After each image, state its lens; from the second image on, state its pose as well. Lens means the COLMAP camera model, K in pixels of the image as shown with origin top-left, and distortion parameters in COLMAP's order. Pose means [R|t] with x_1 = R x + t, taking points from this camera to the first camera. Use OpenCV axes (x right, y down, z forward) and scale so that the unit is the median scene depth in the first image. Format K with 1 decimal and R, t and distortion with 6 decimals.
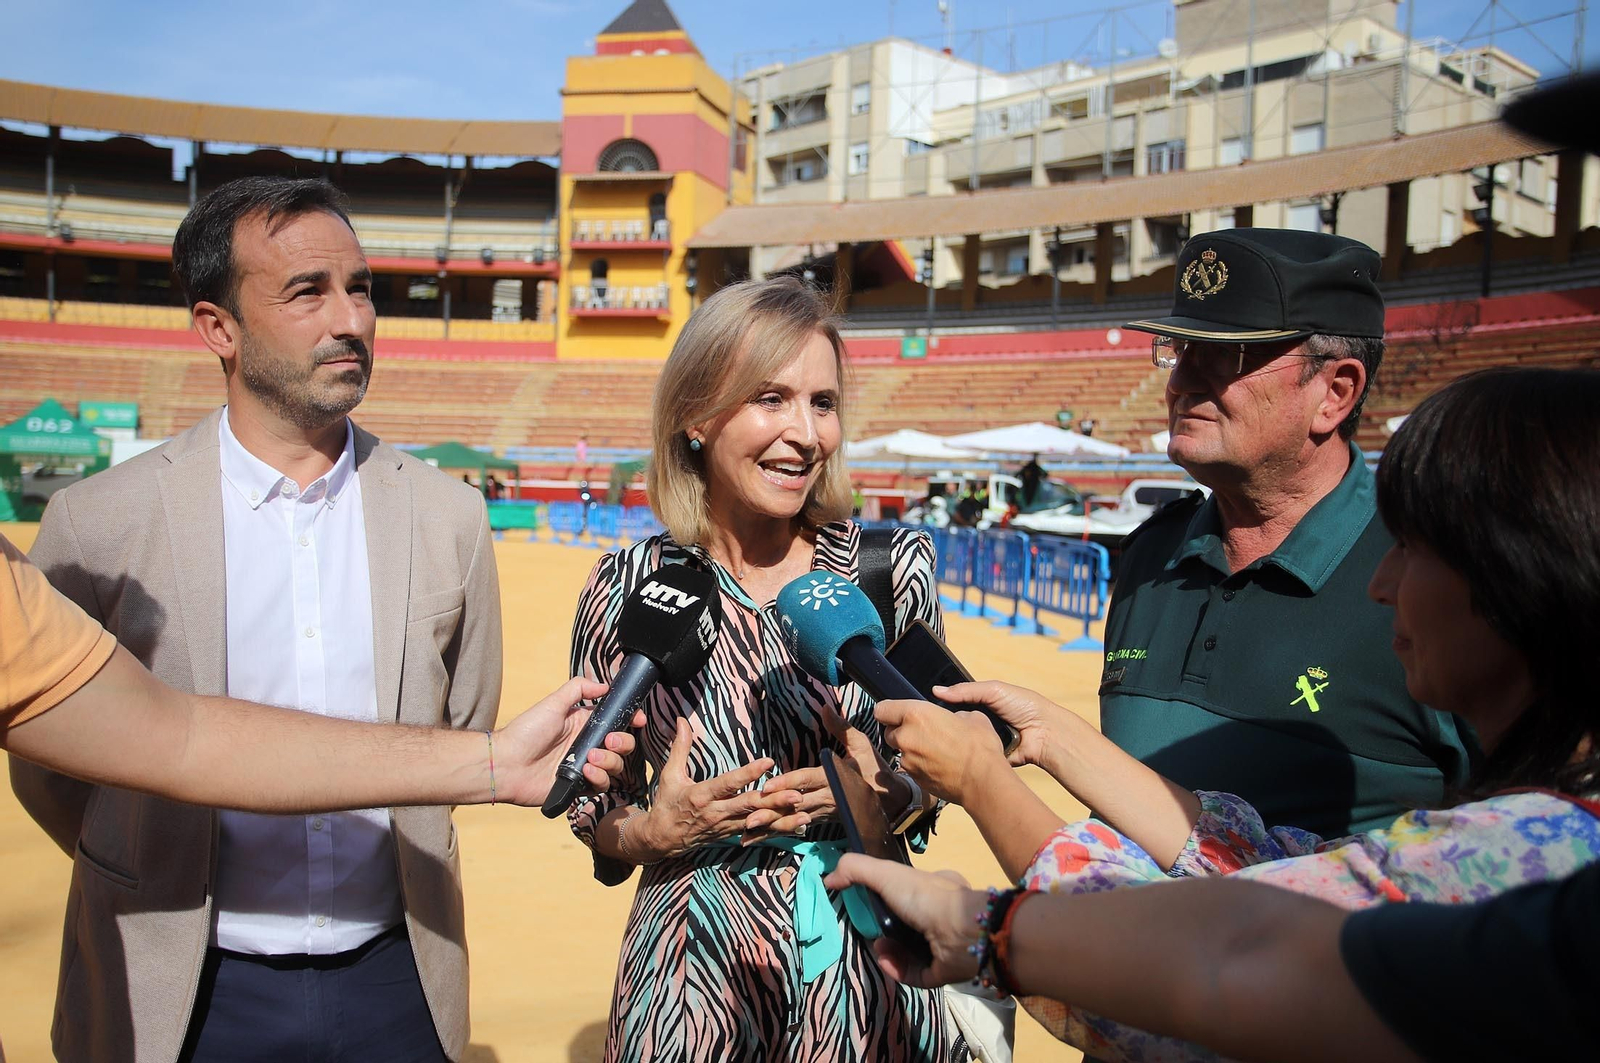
lens RADIAL K [[1922.9, 0, 801.0], [0, 1922.9, 607.6], [0, 0, 1]] dist [-0.042568, 0.249810]
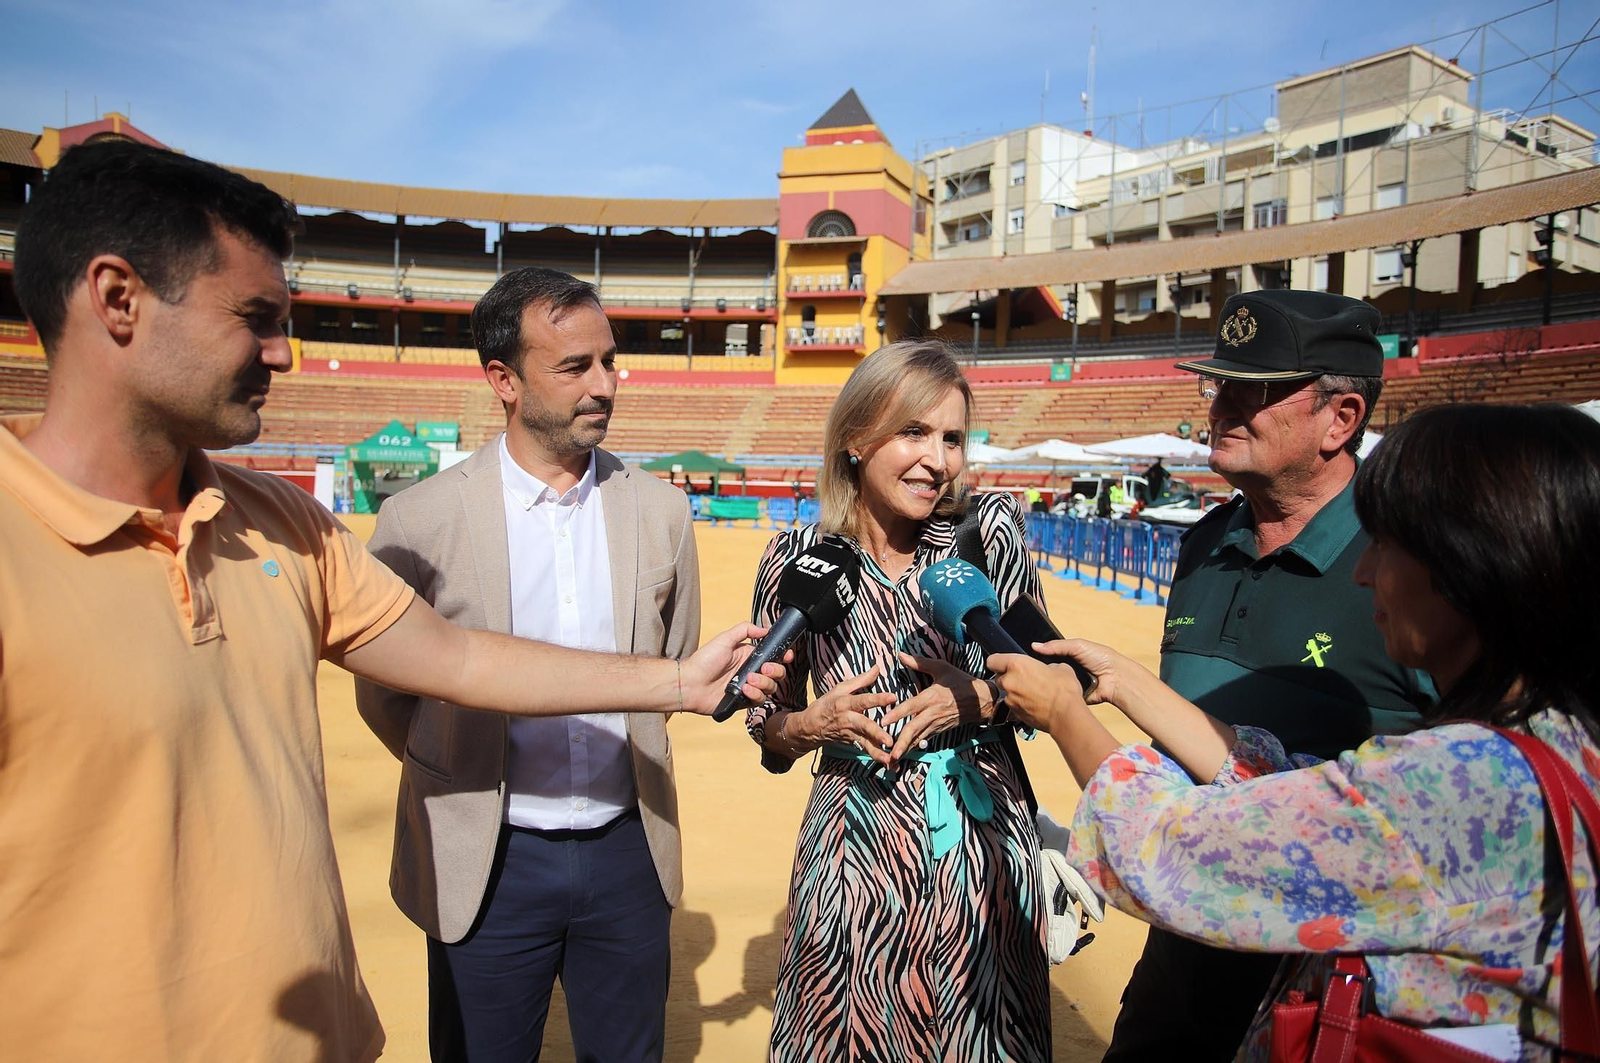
lens RADIAL K [[1922.9, 0, 801.0], [0, 1922.9, 607.6], [0, 0, 1]] dist [-0.042568, 0.249810]
pose [[0.988287, 0.008526, -0.152365, 0.084404], [-0.006645, 0.999895, 0.012851, 0.001306], [0.152459, -0.011688, 0.988241, -0.254306]]
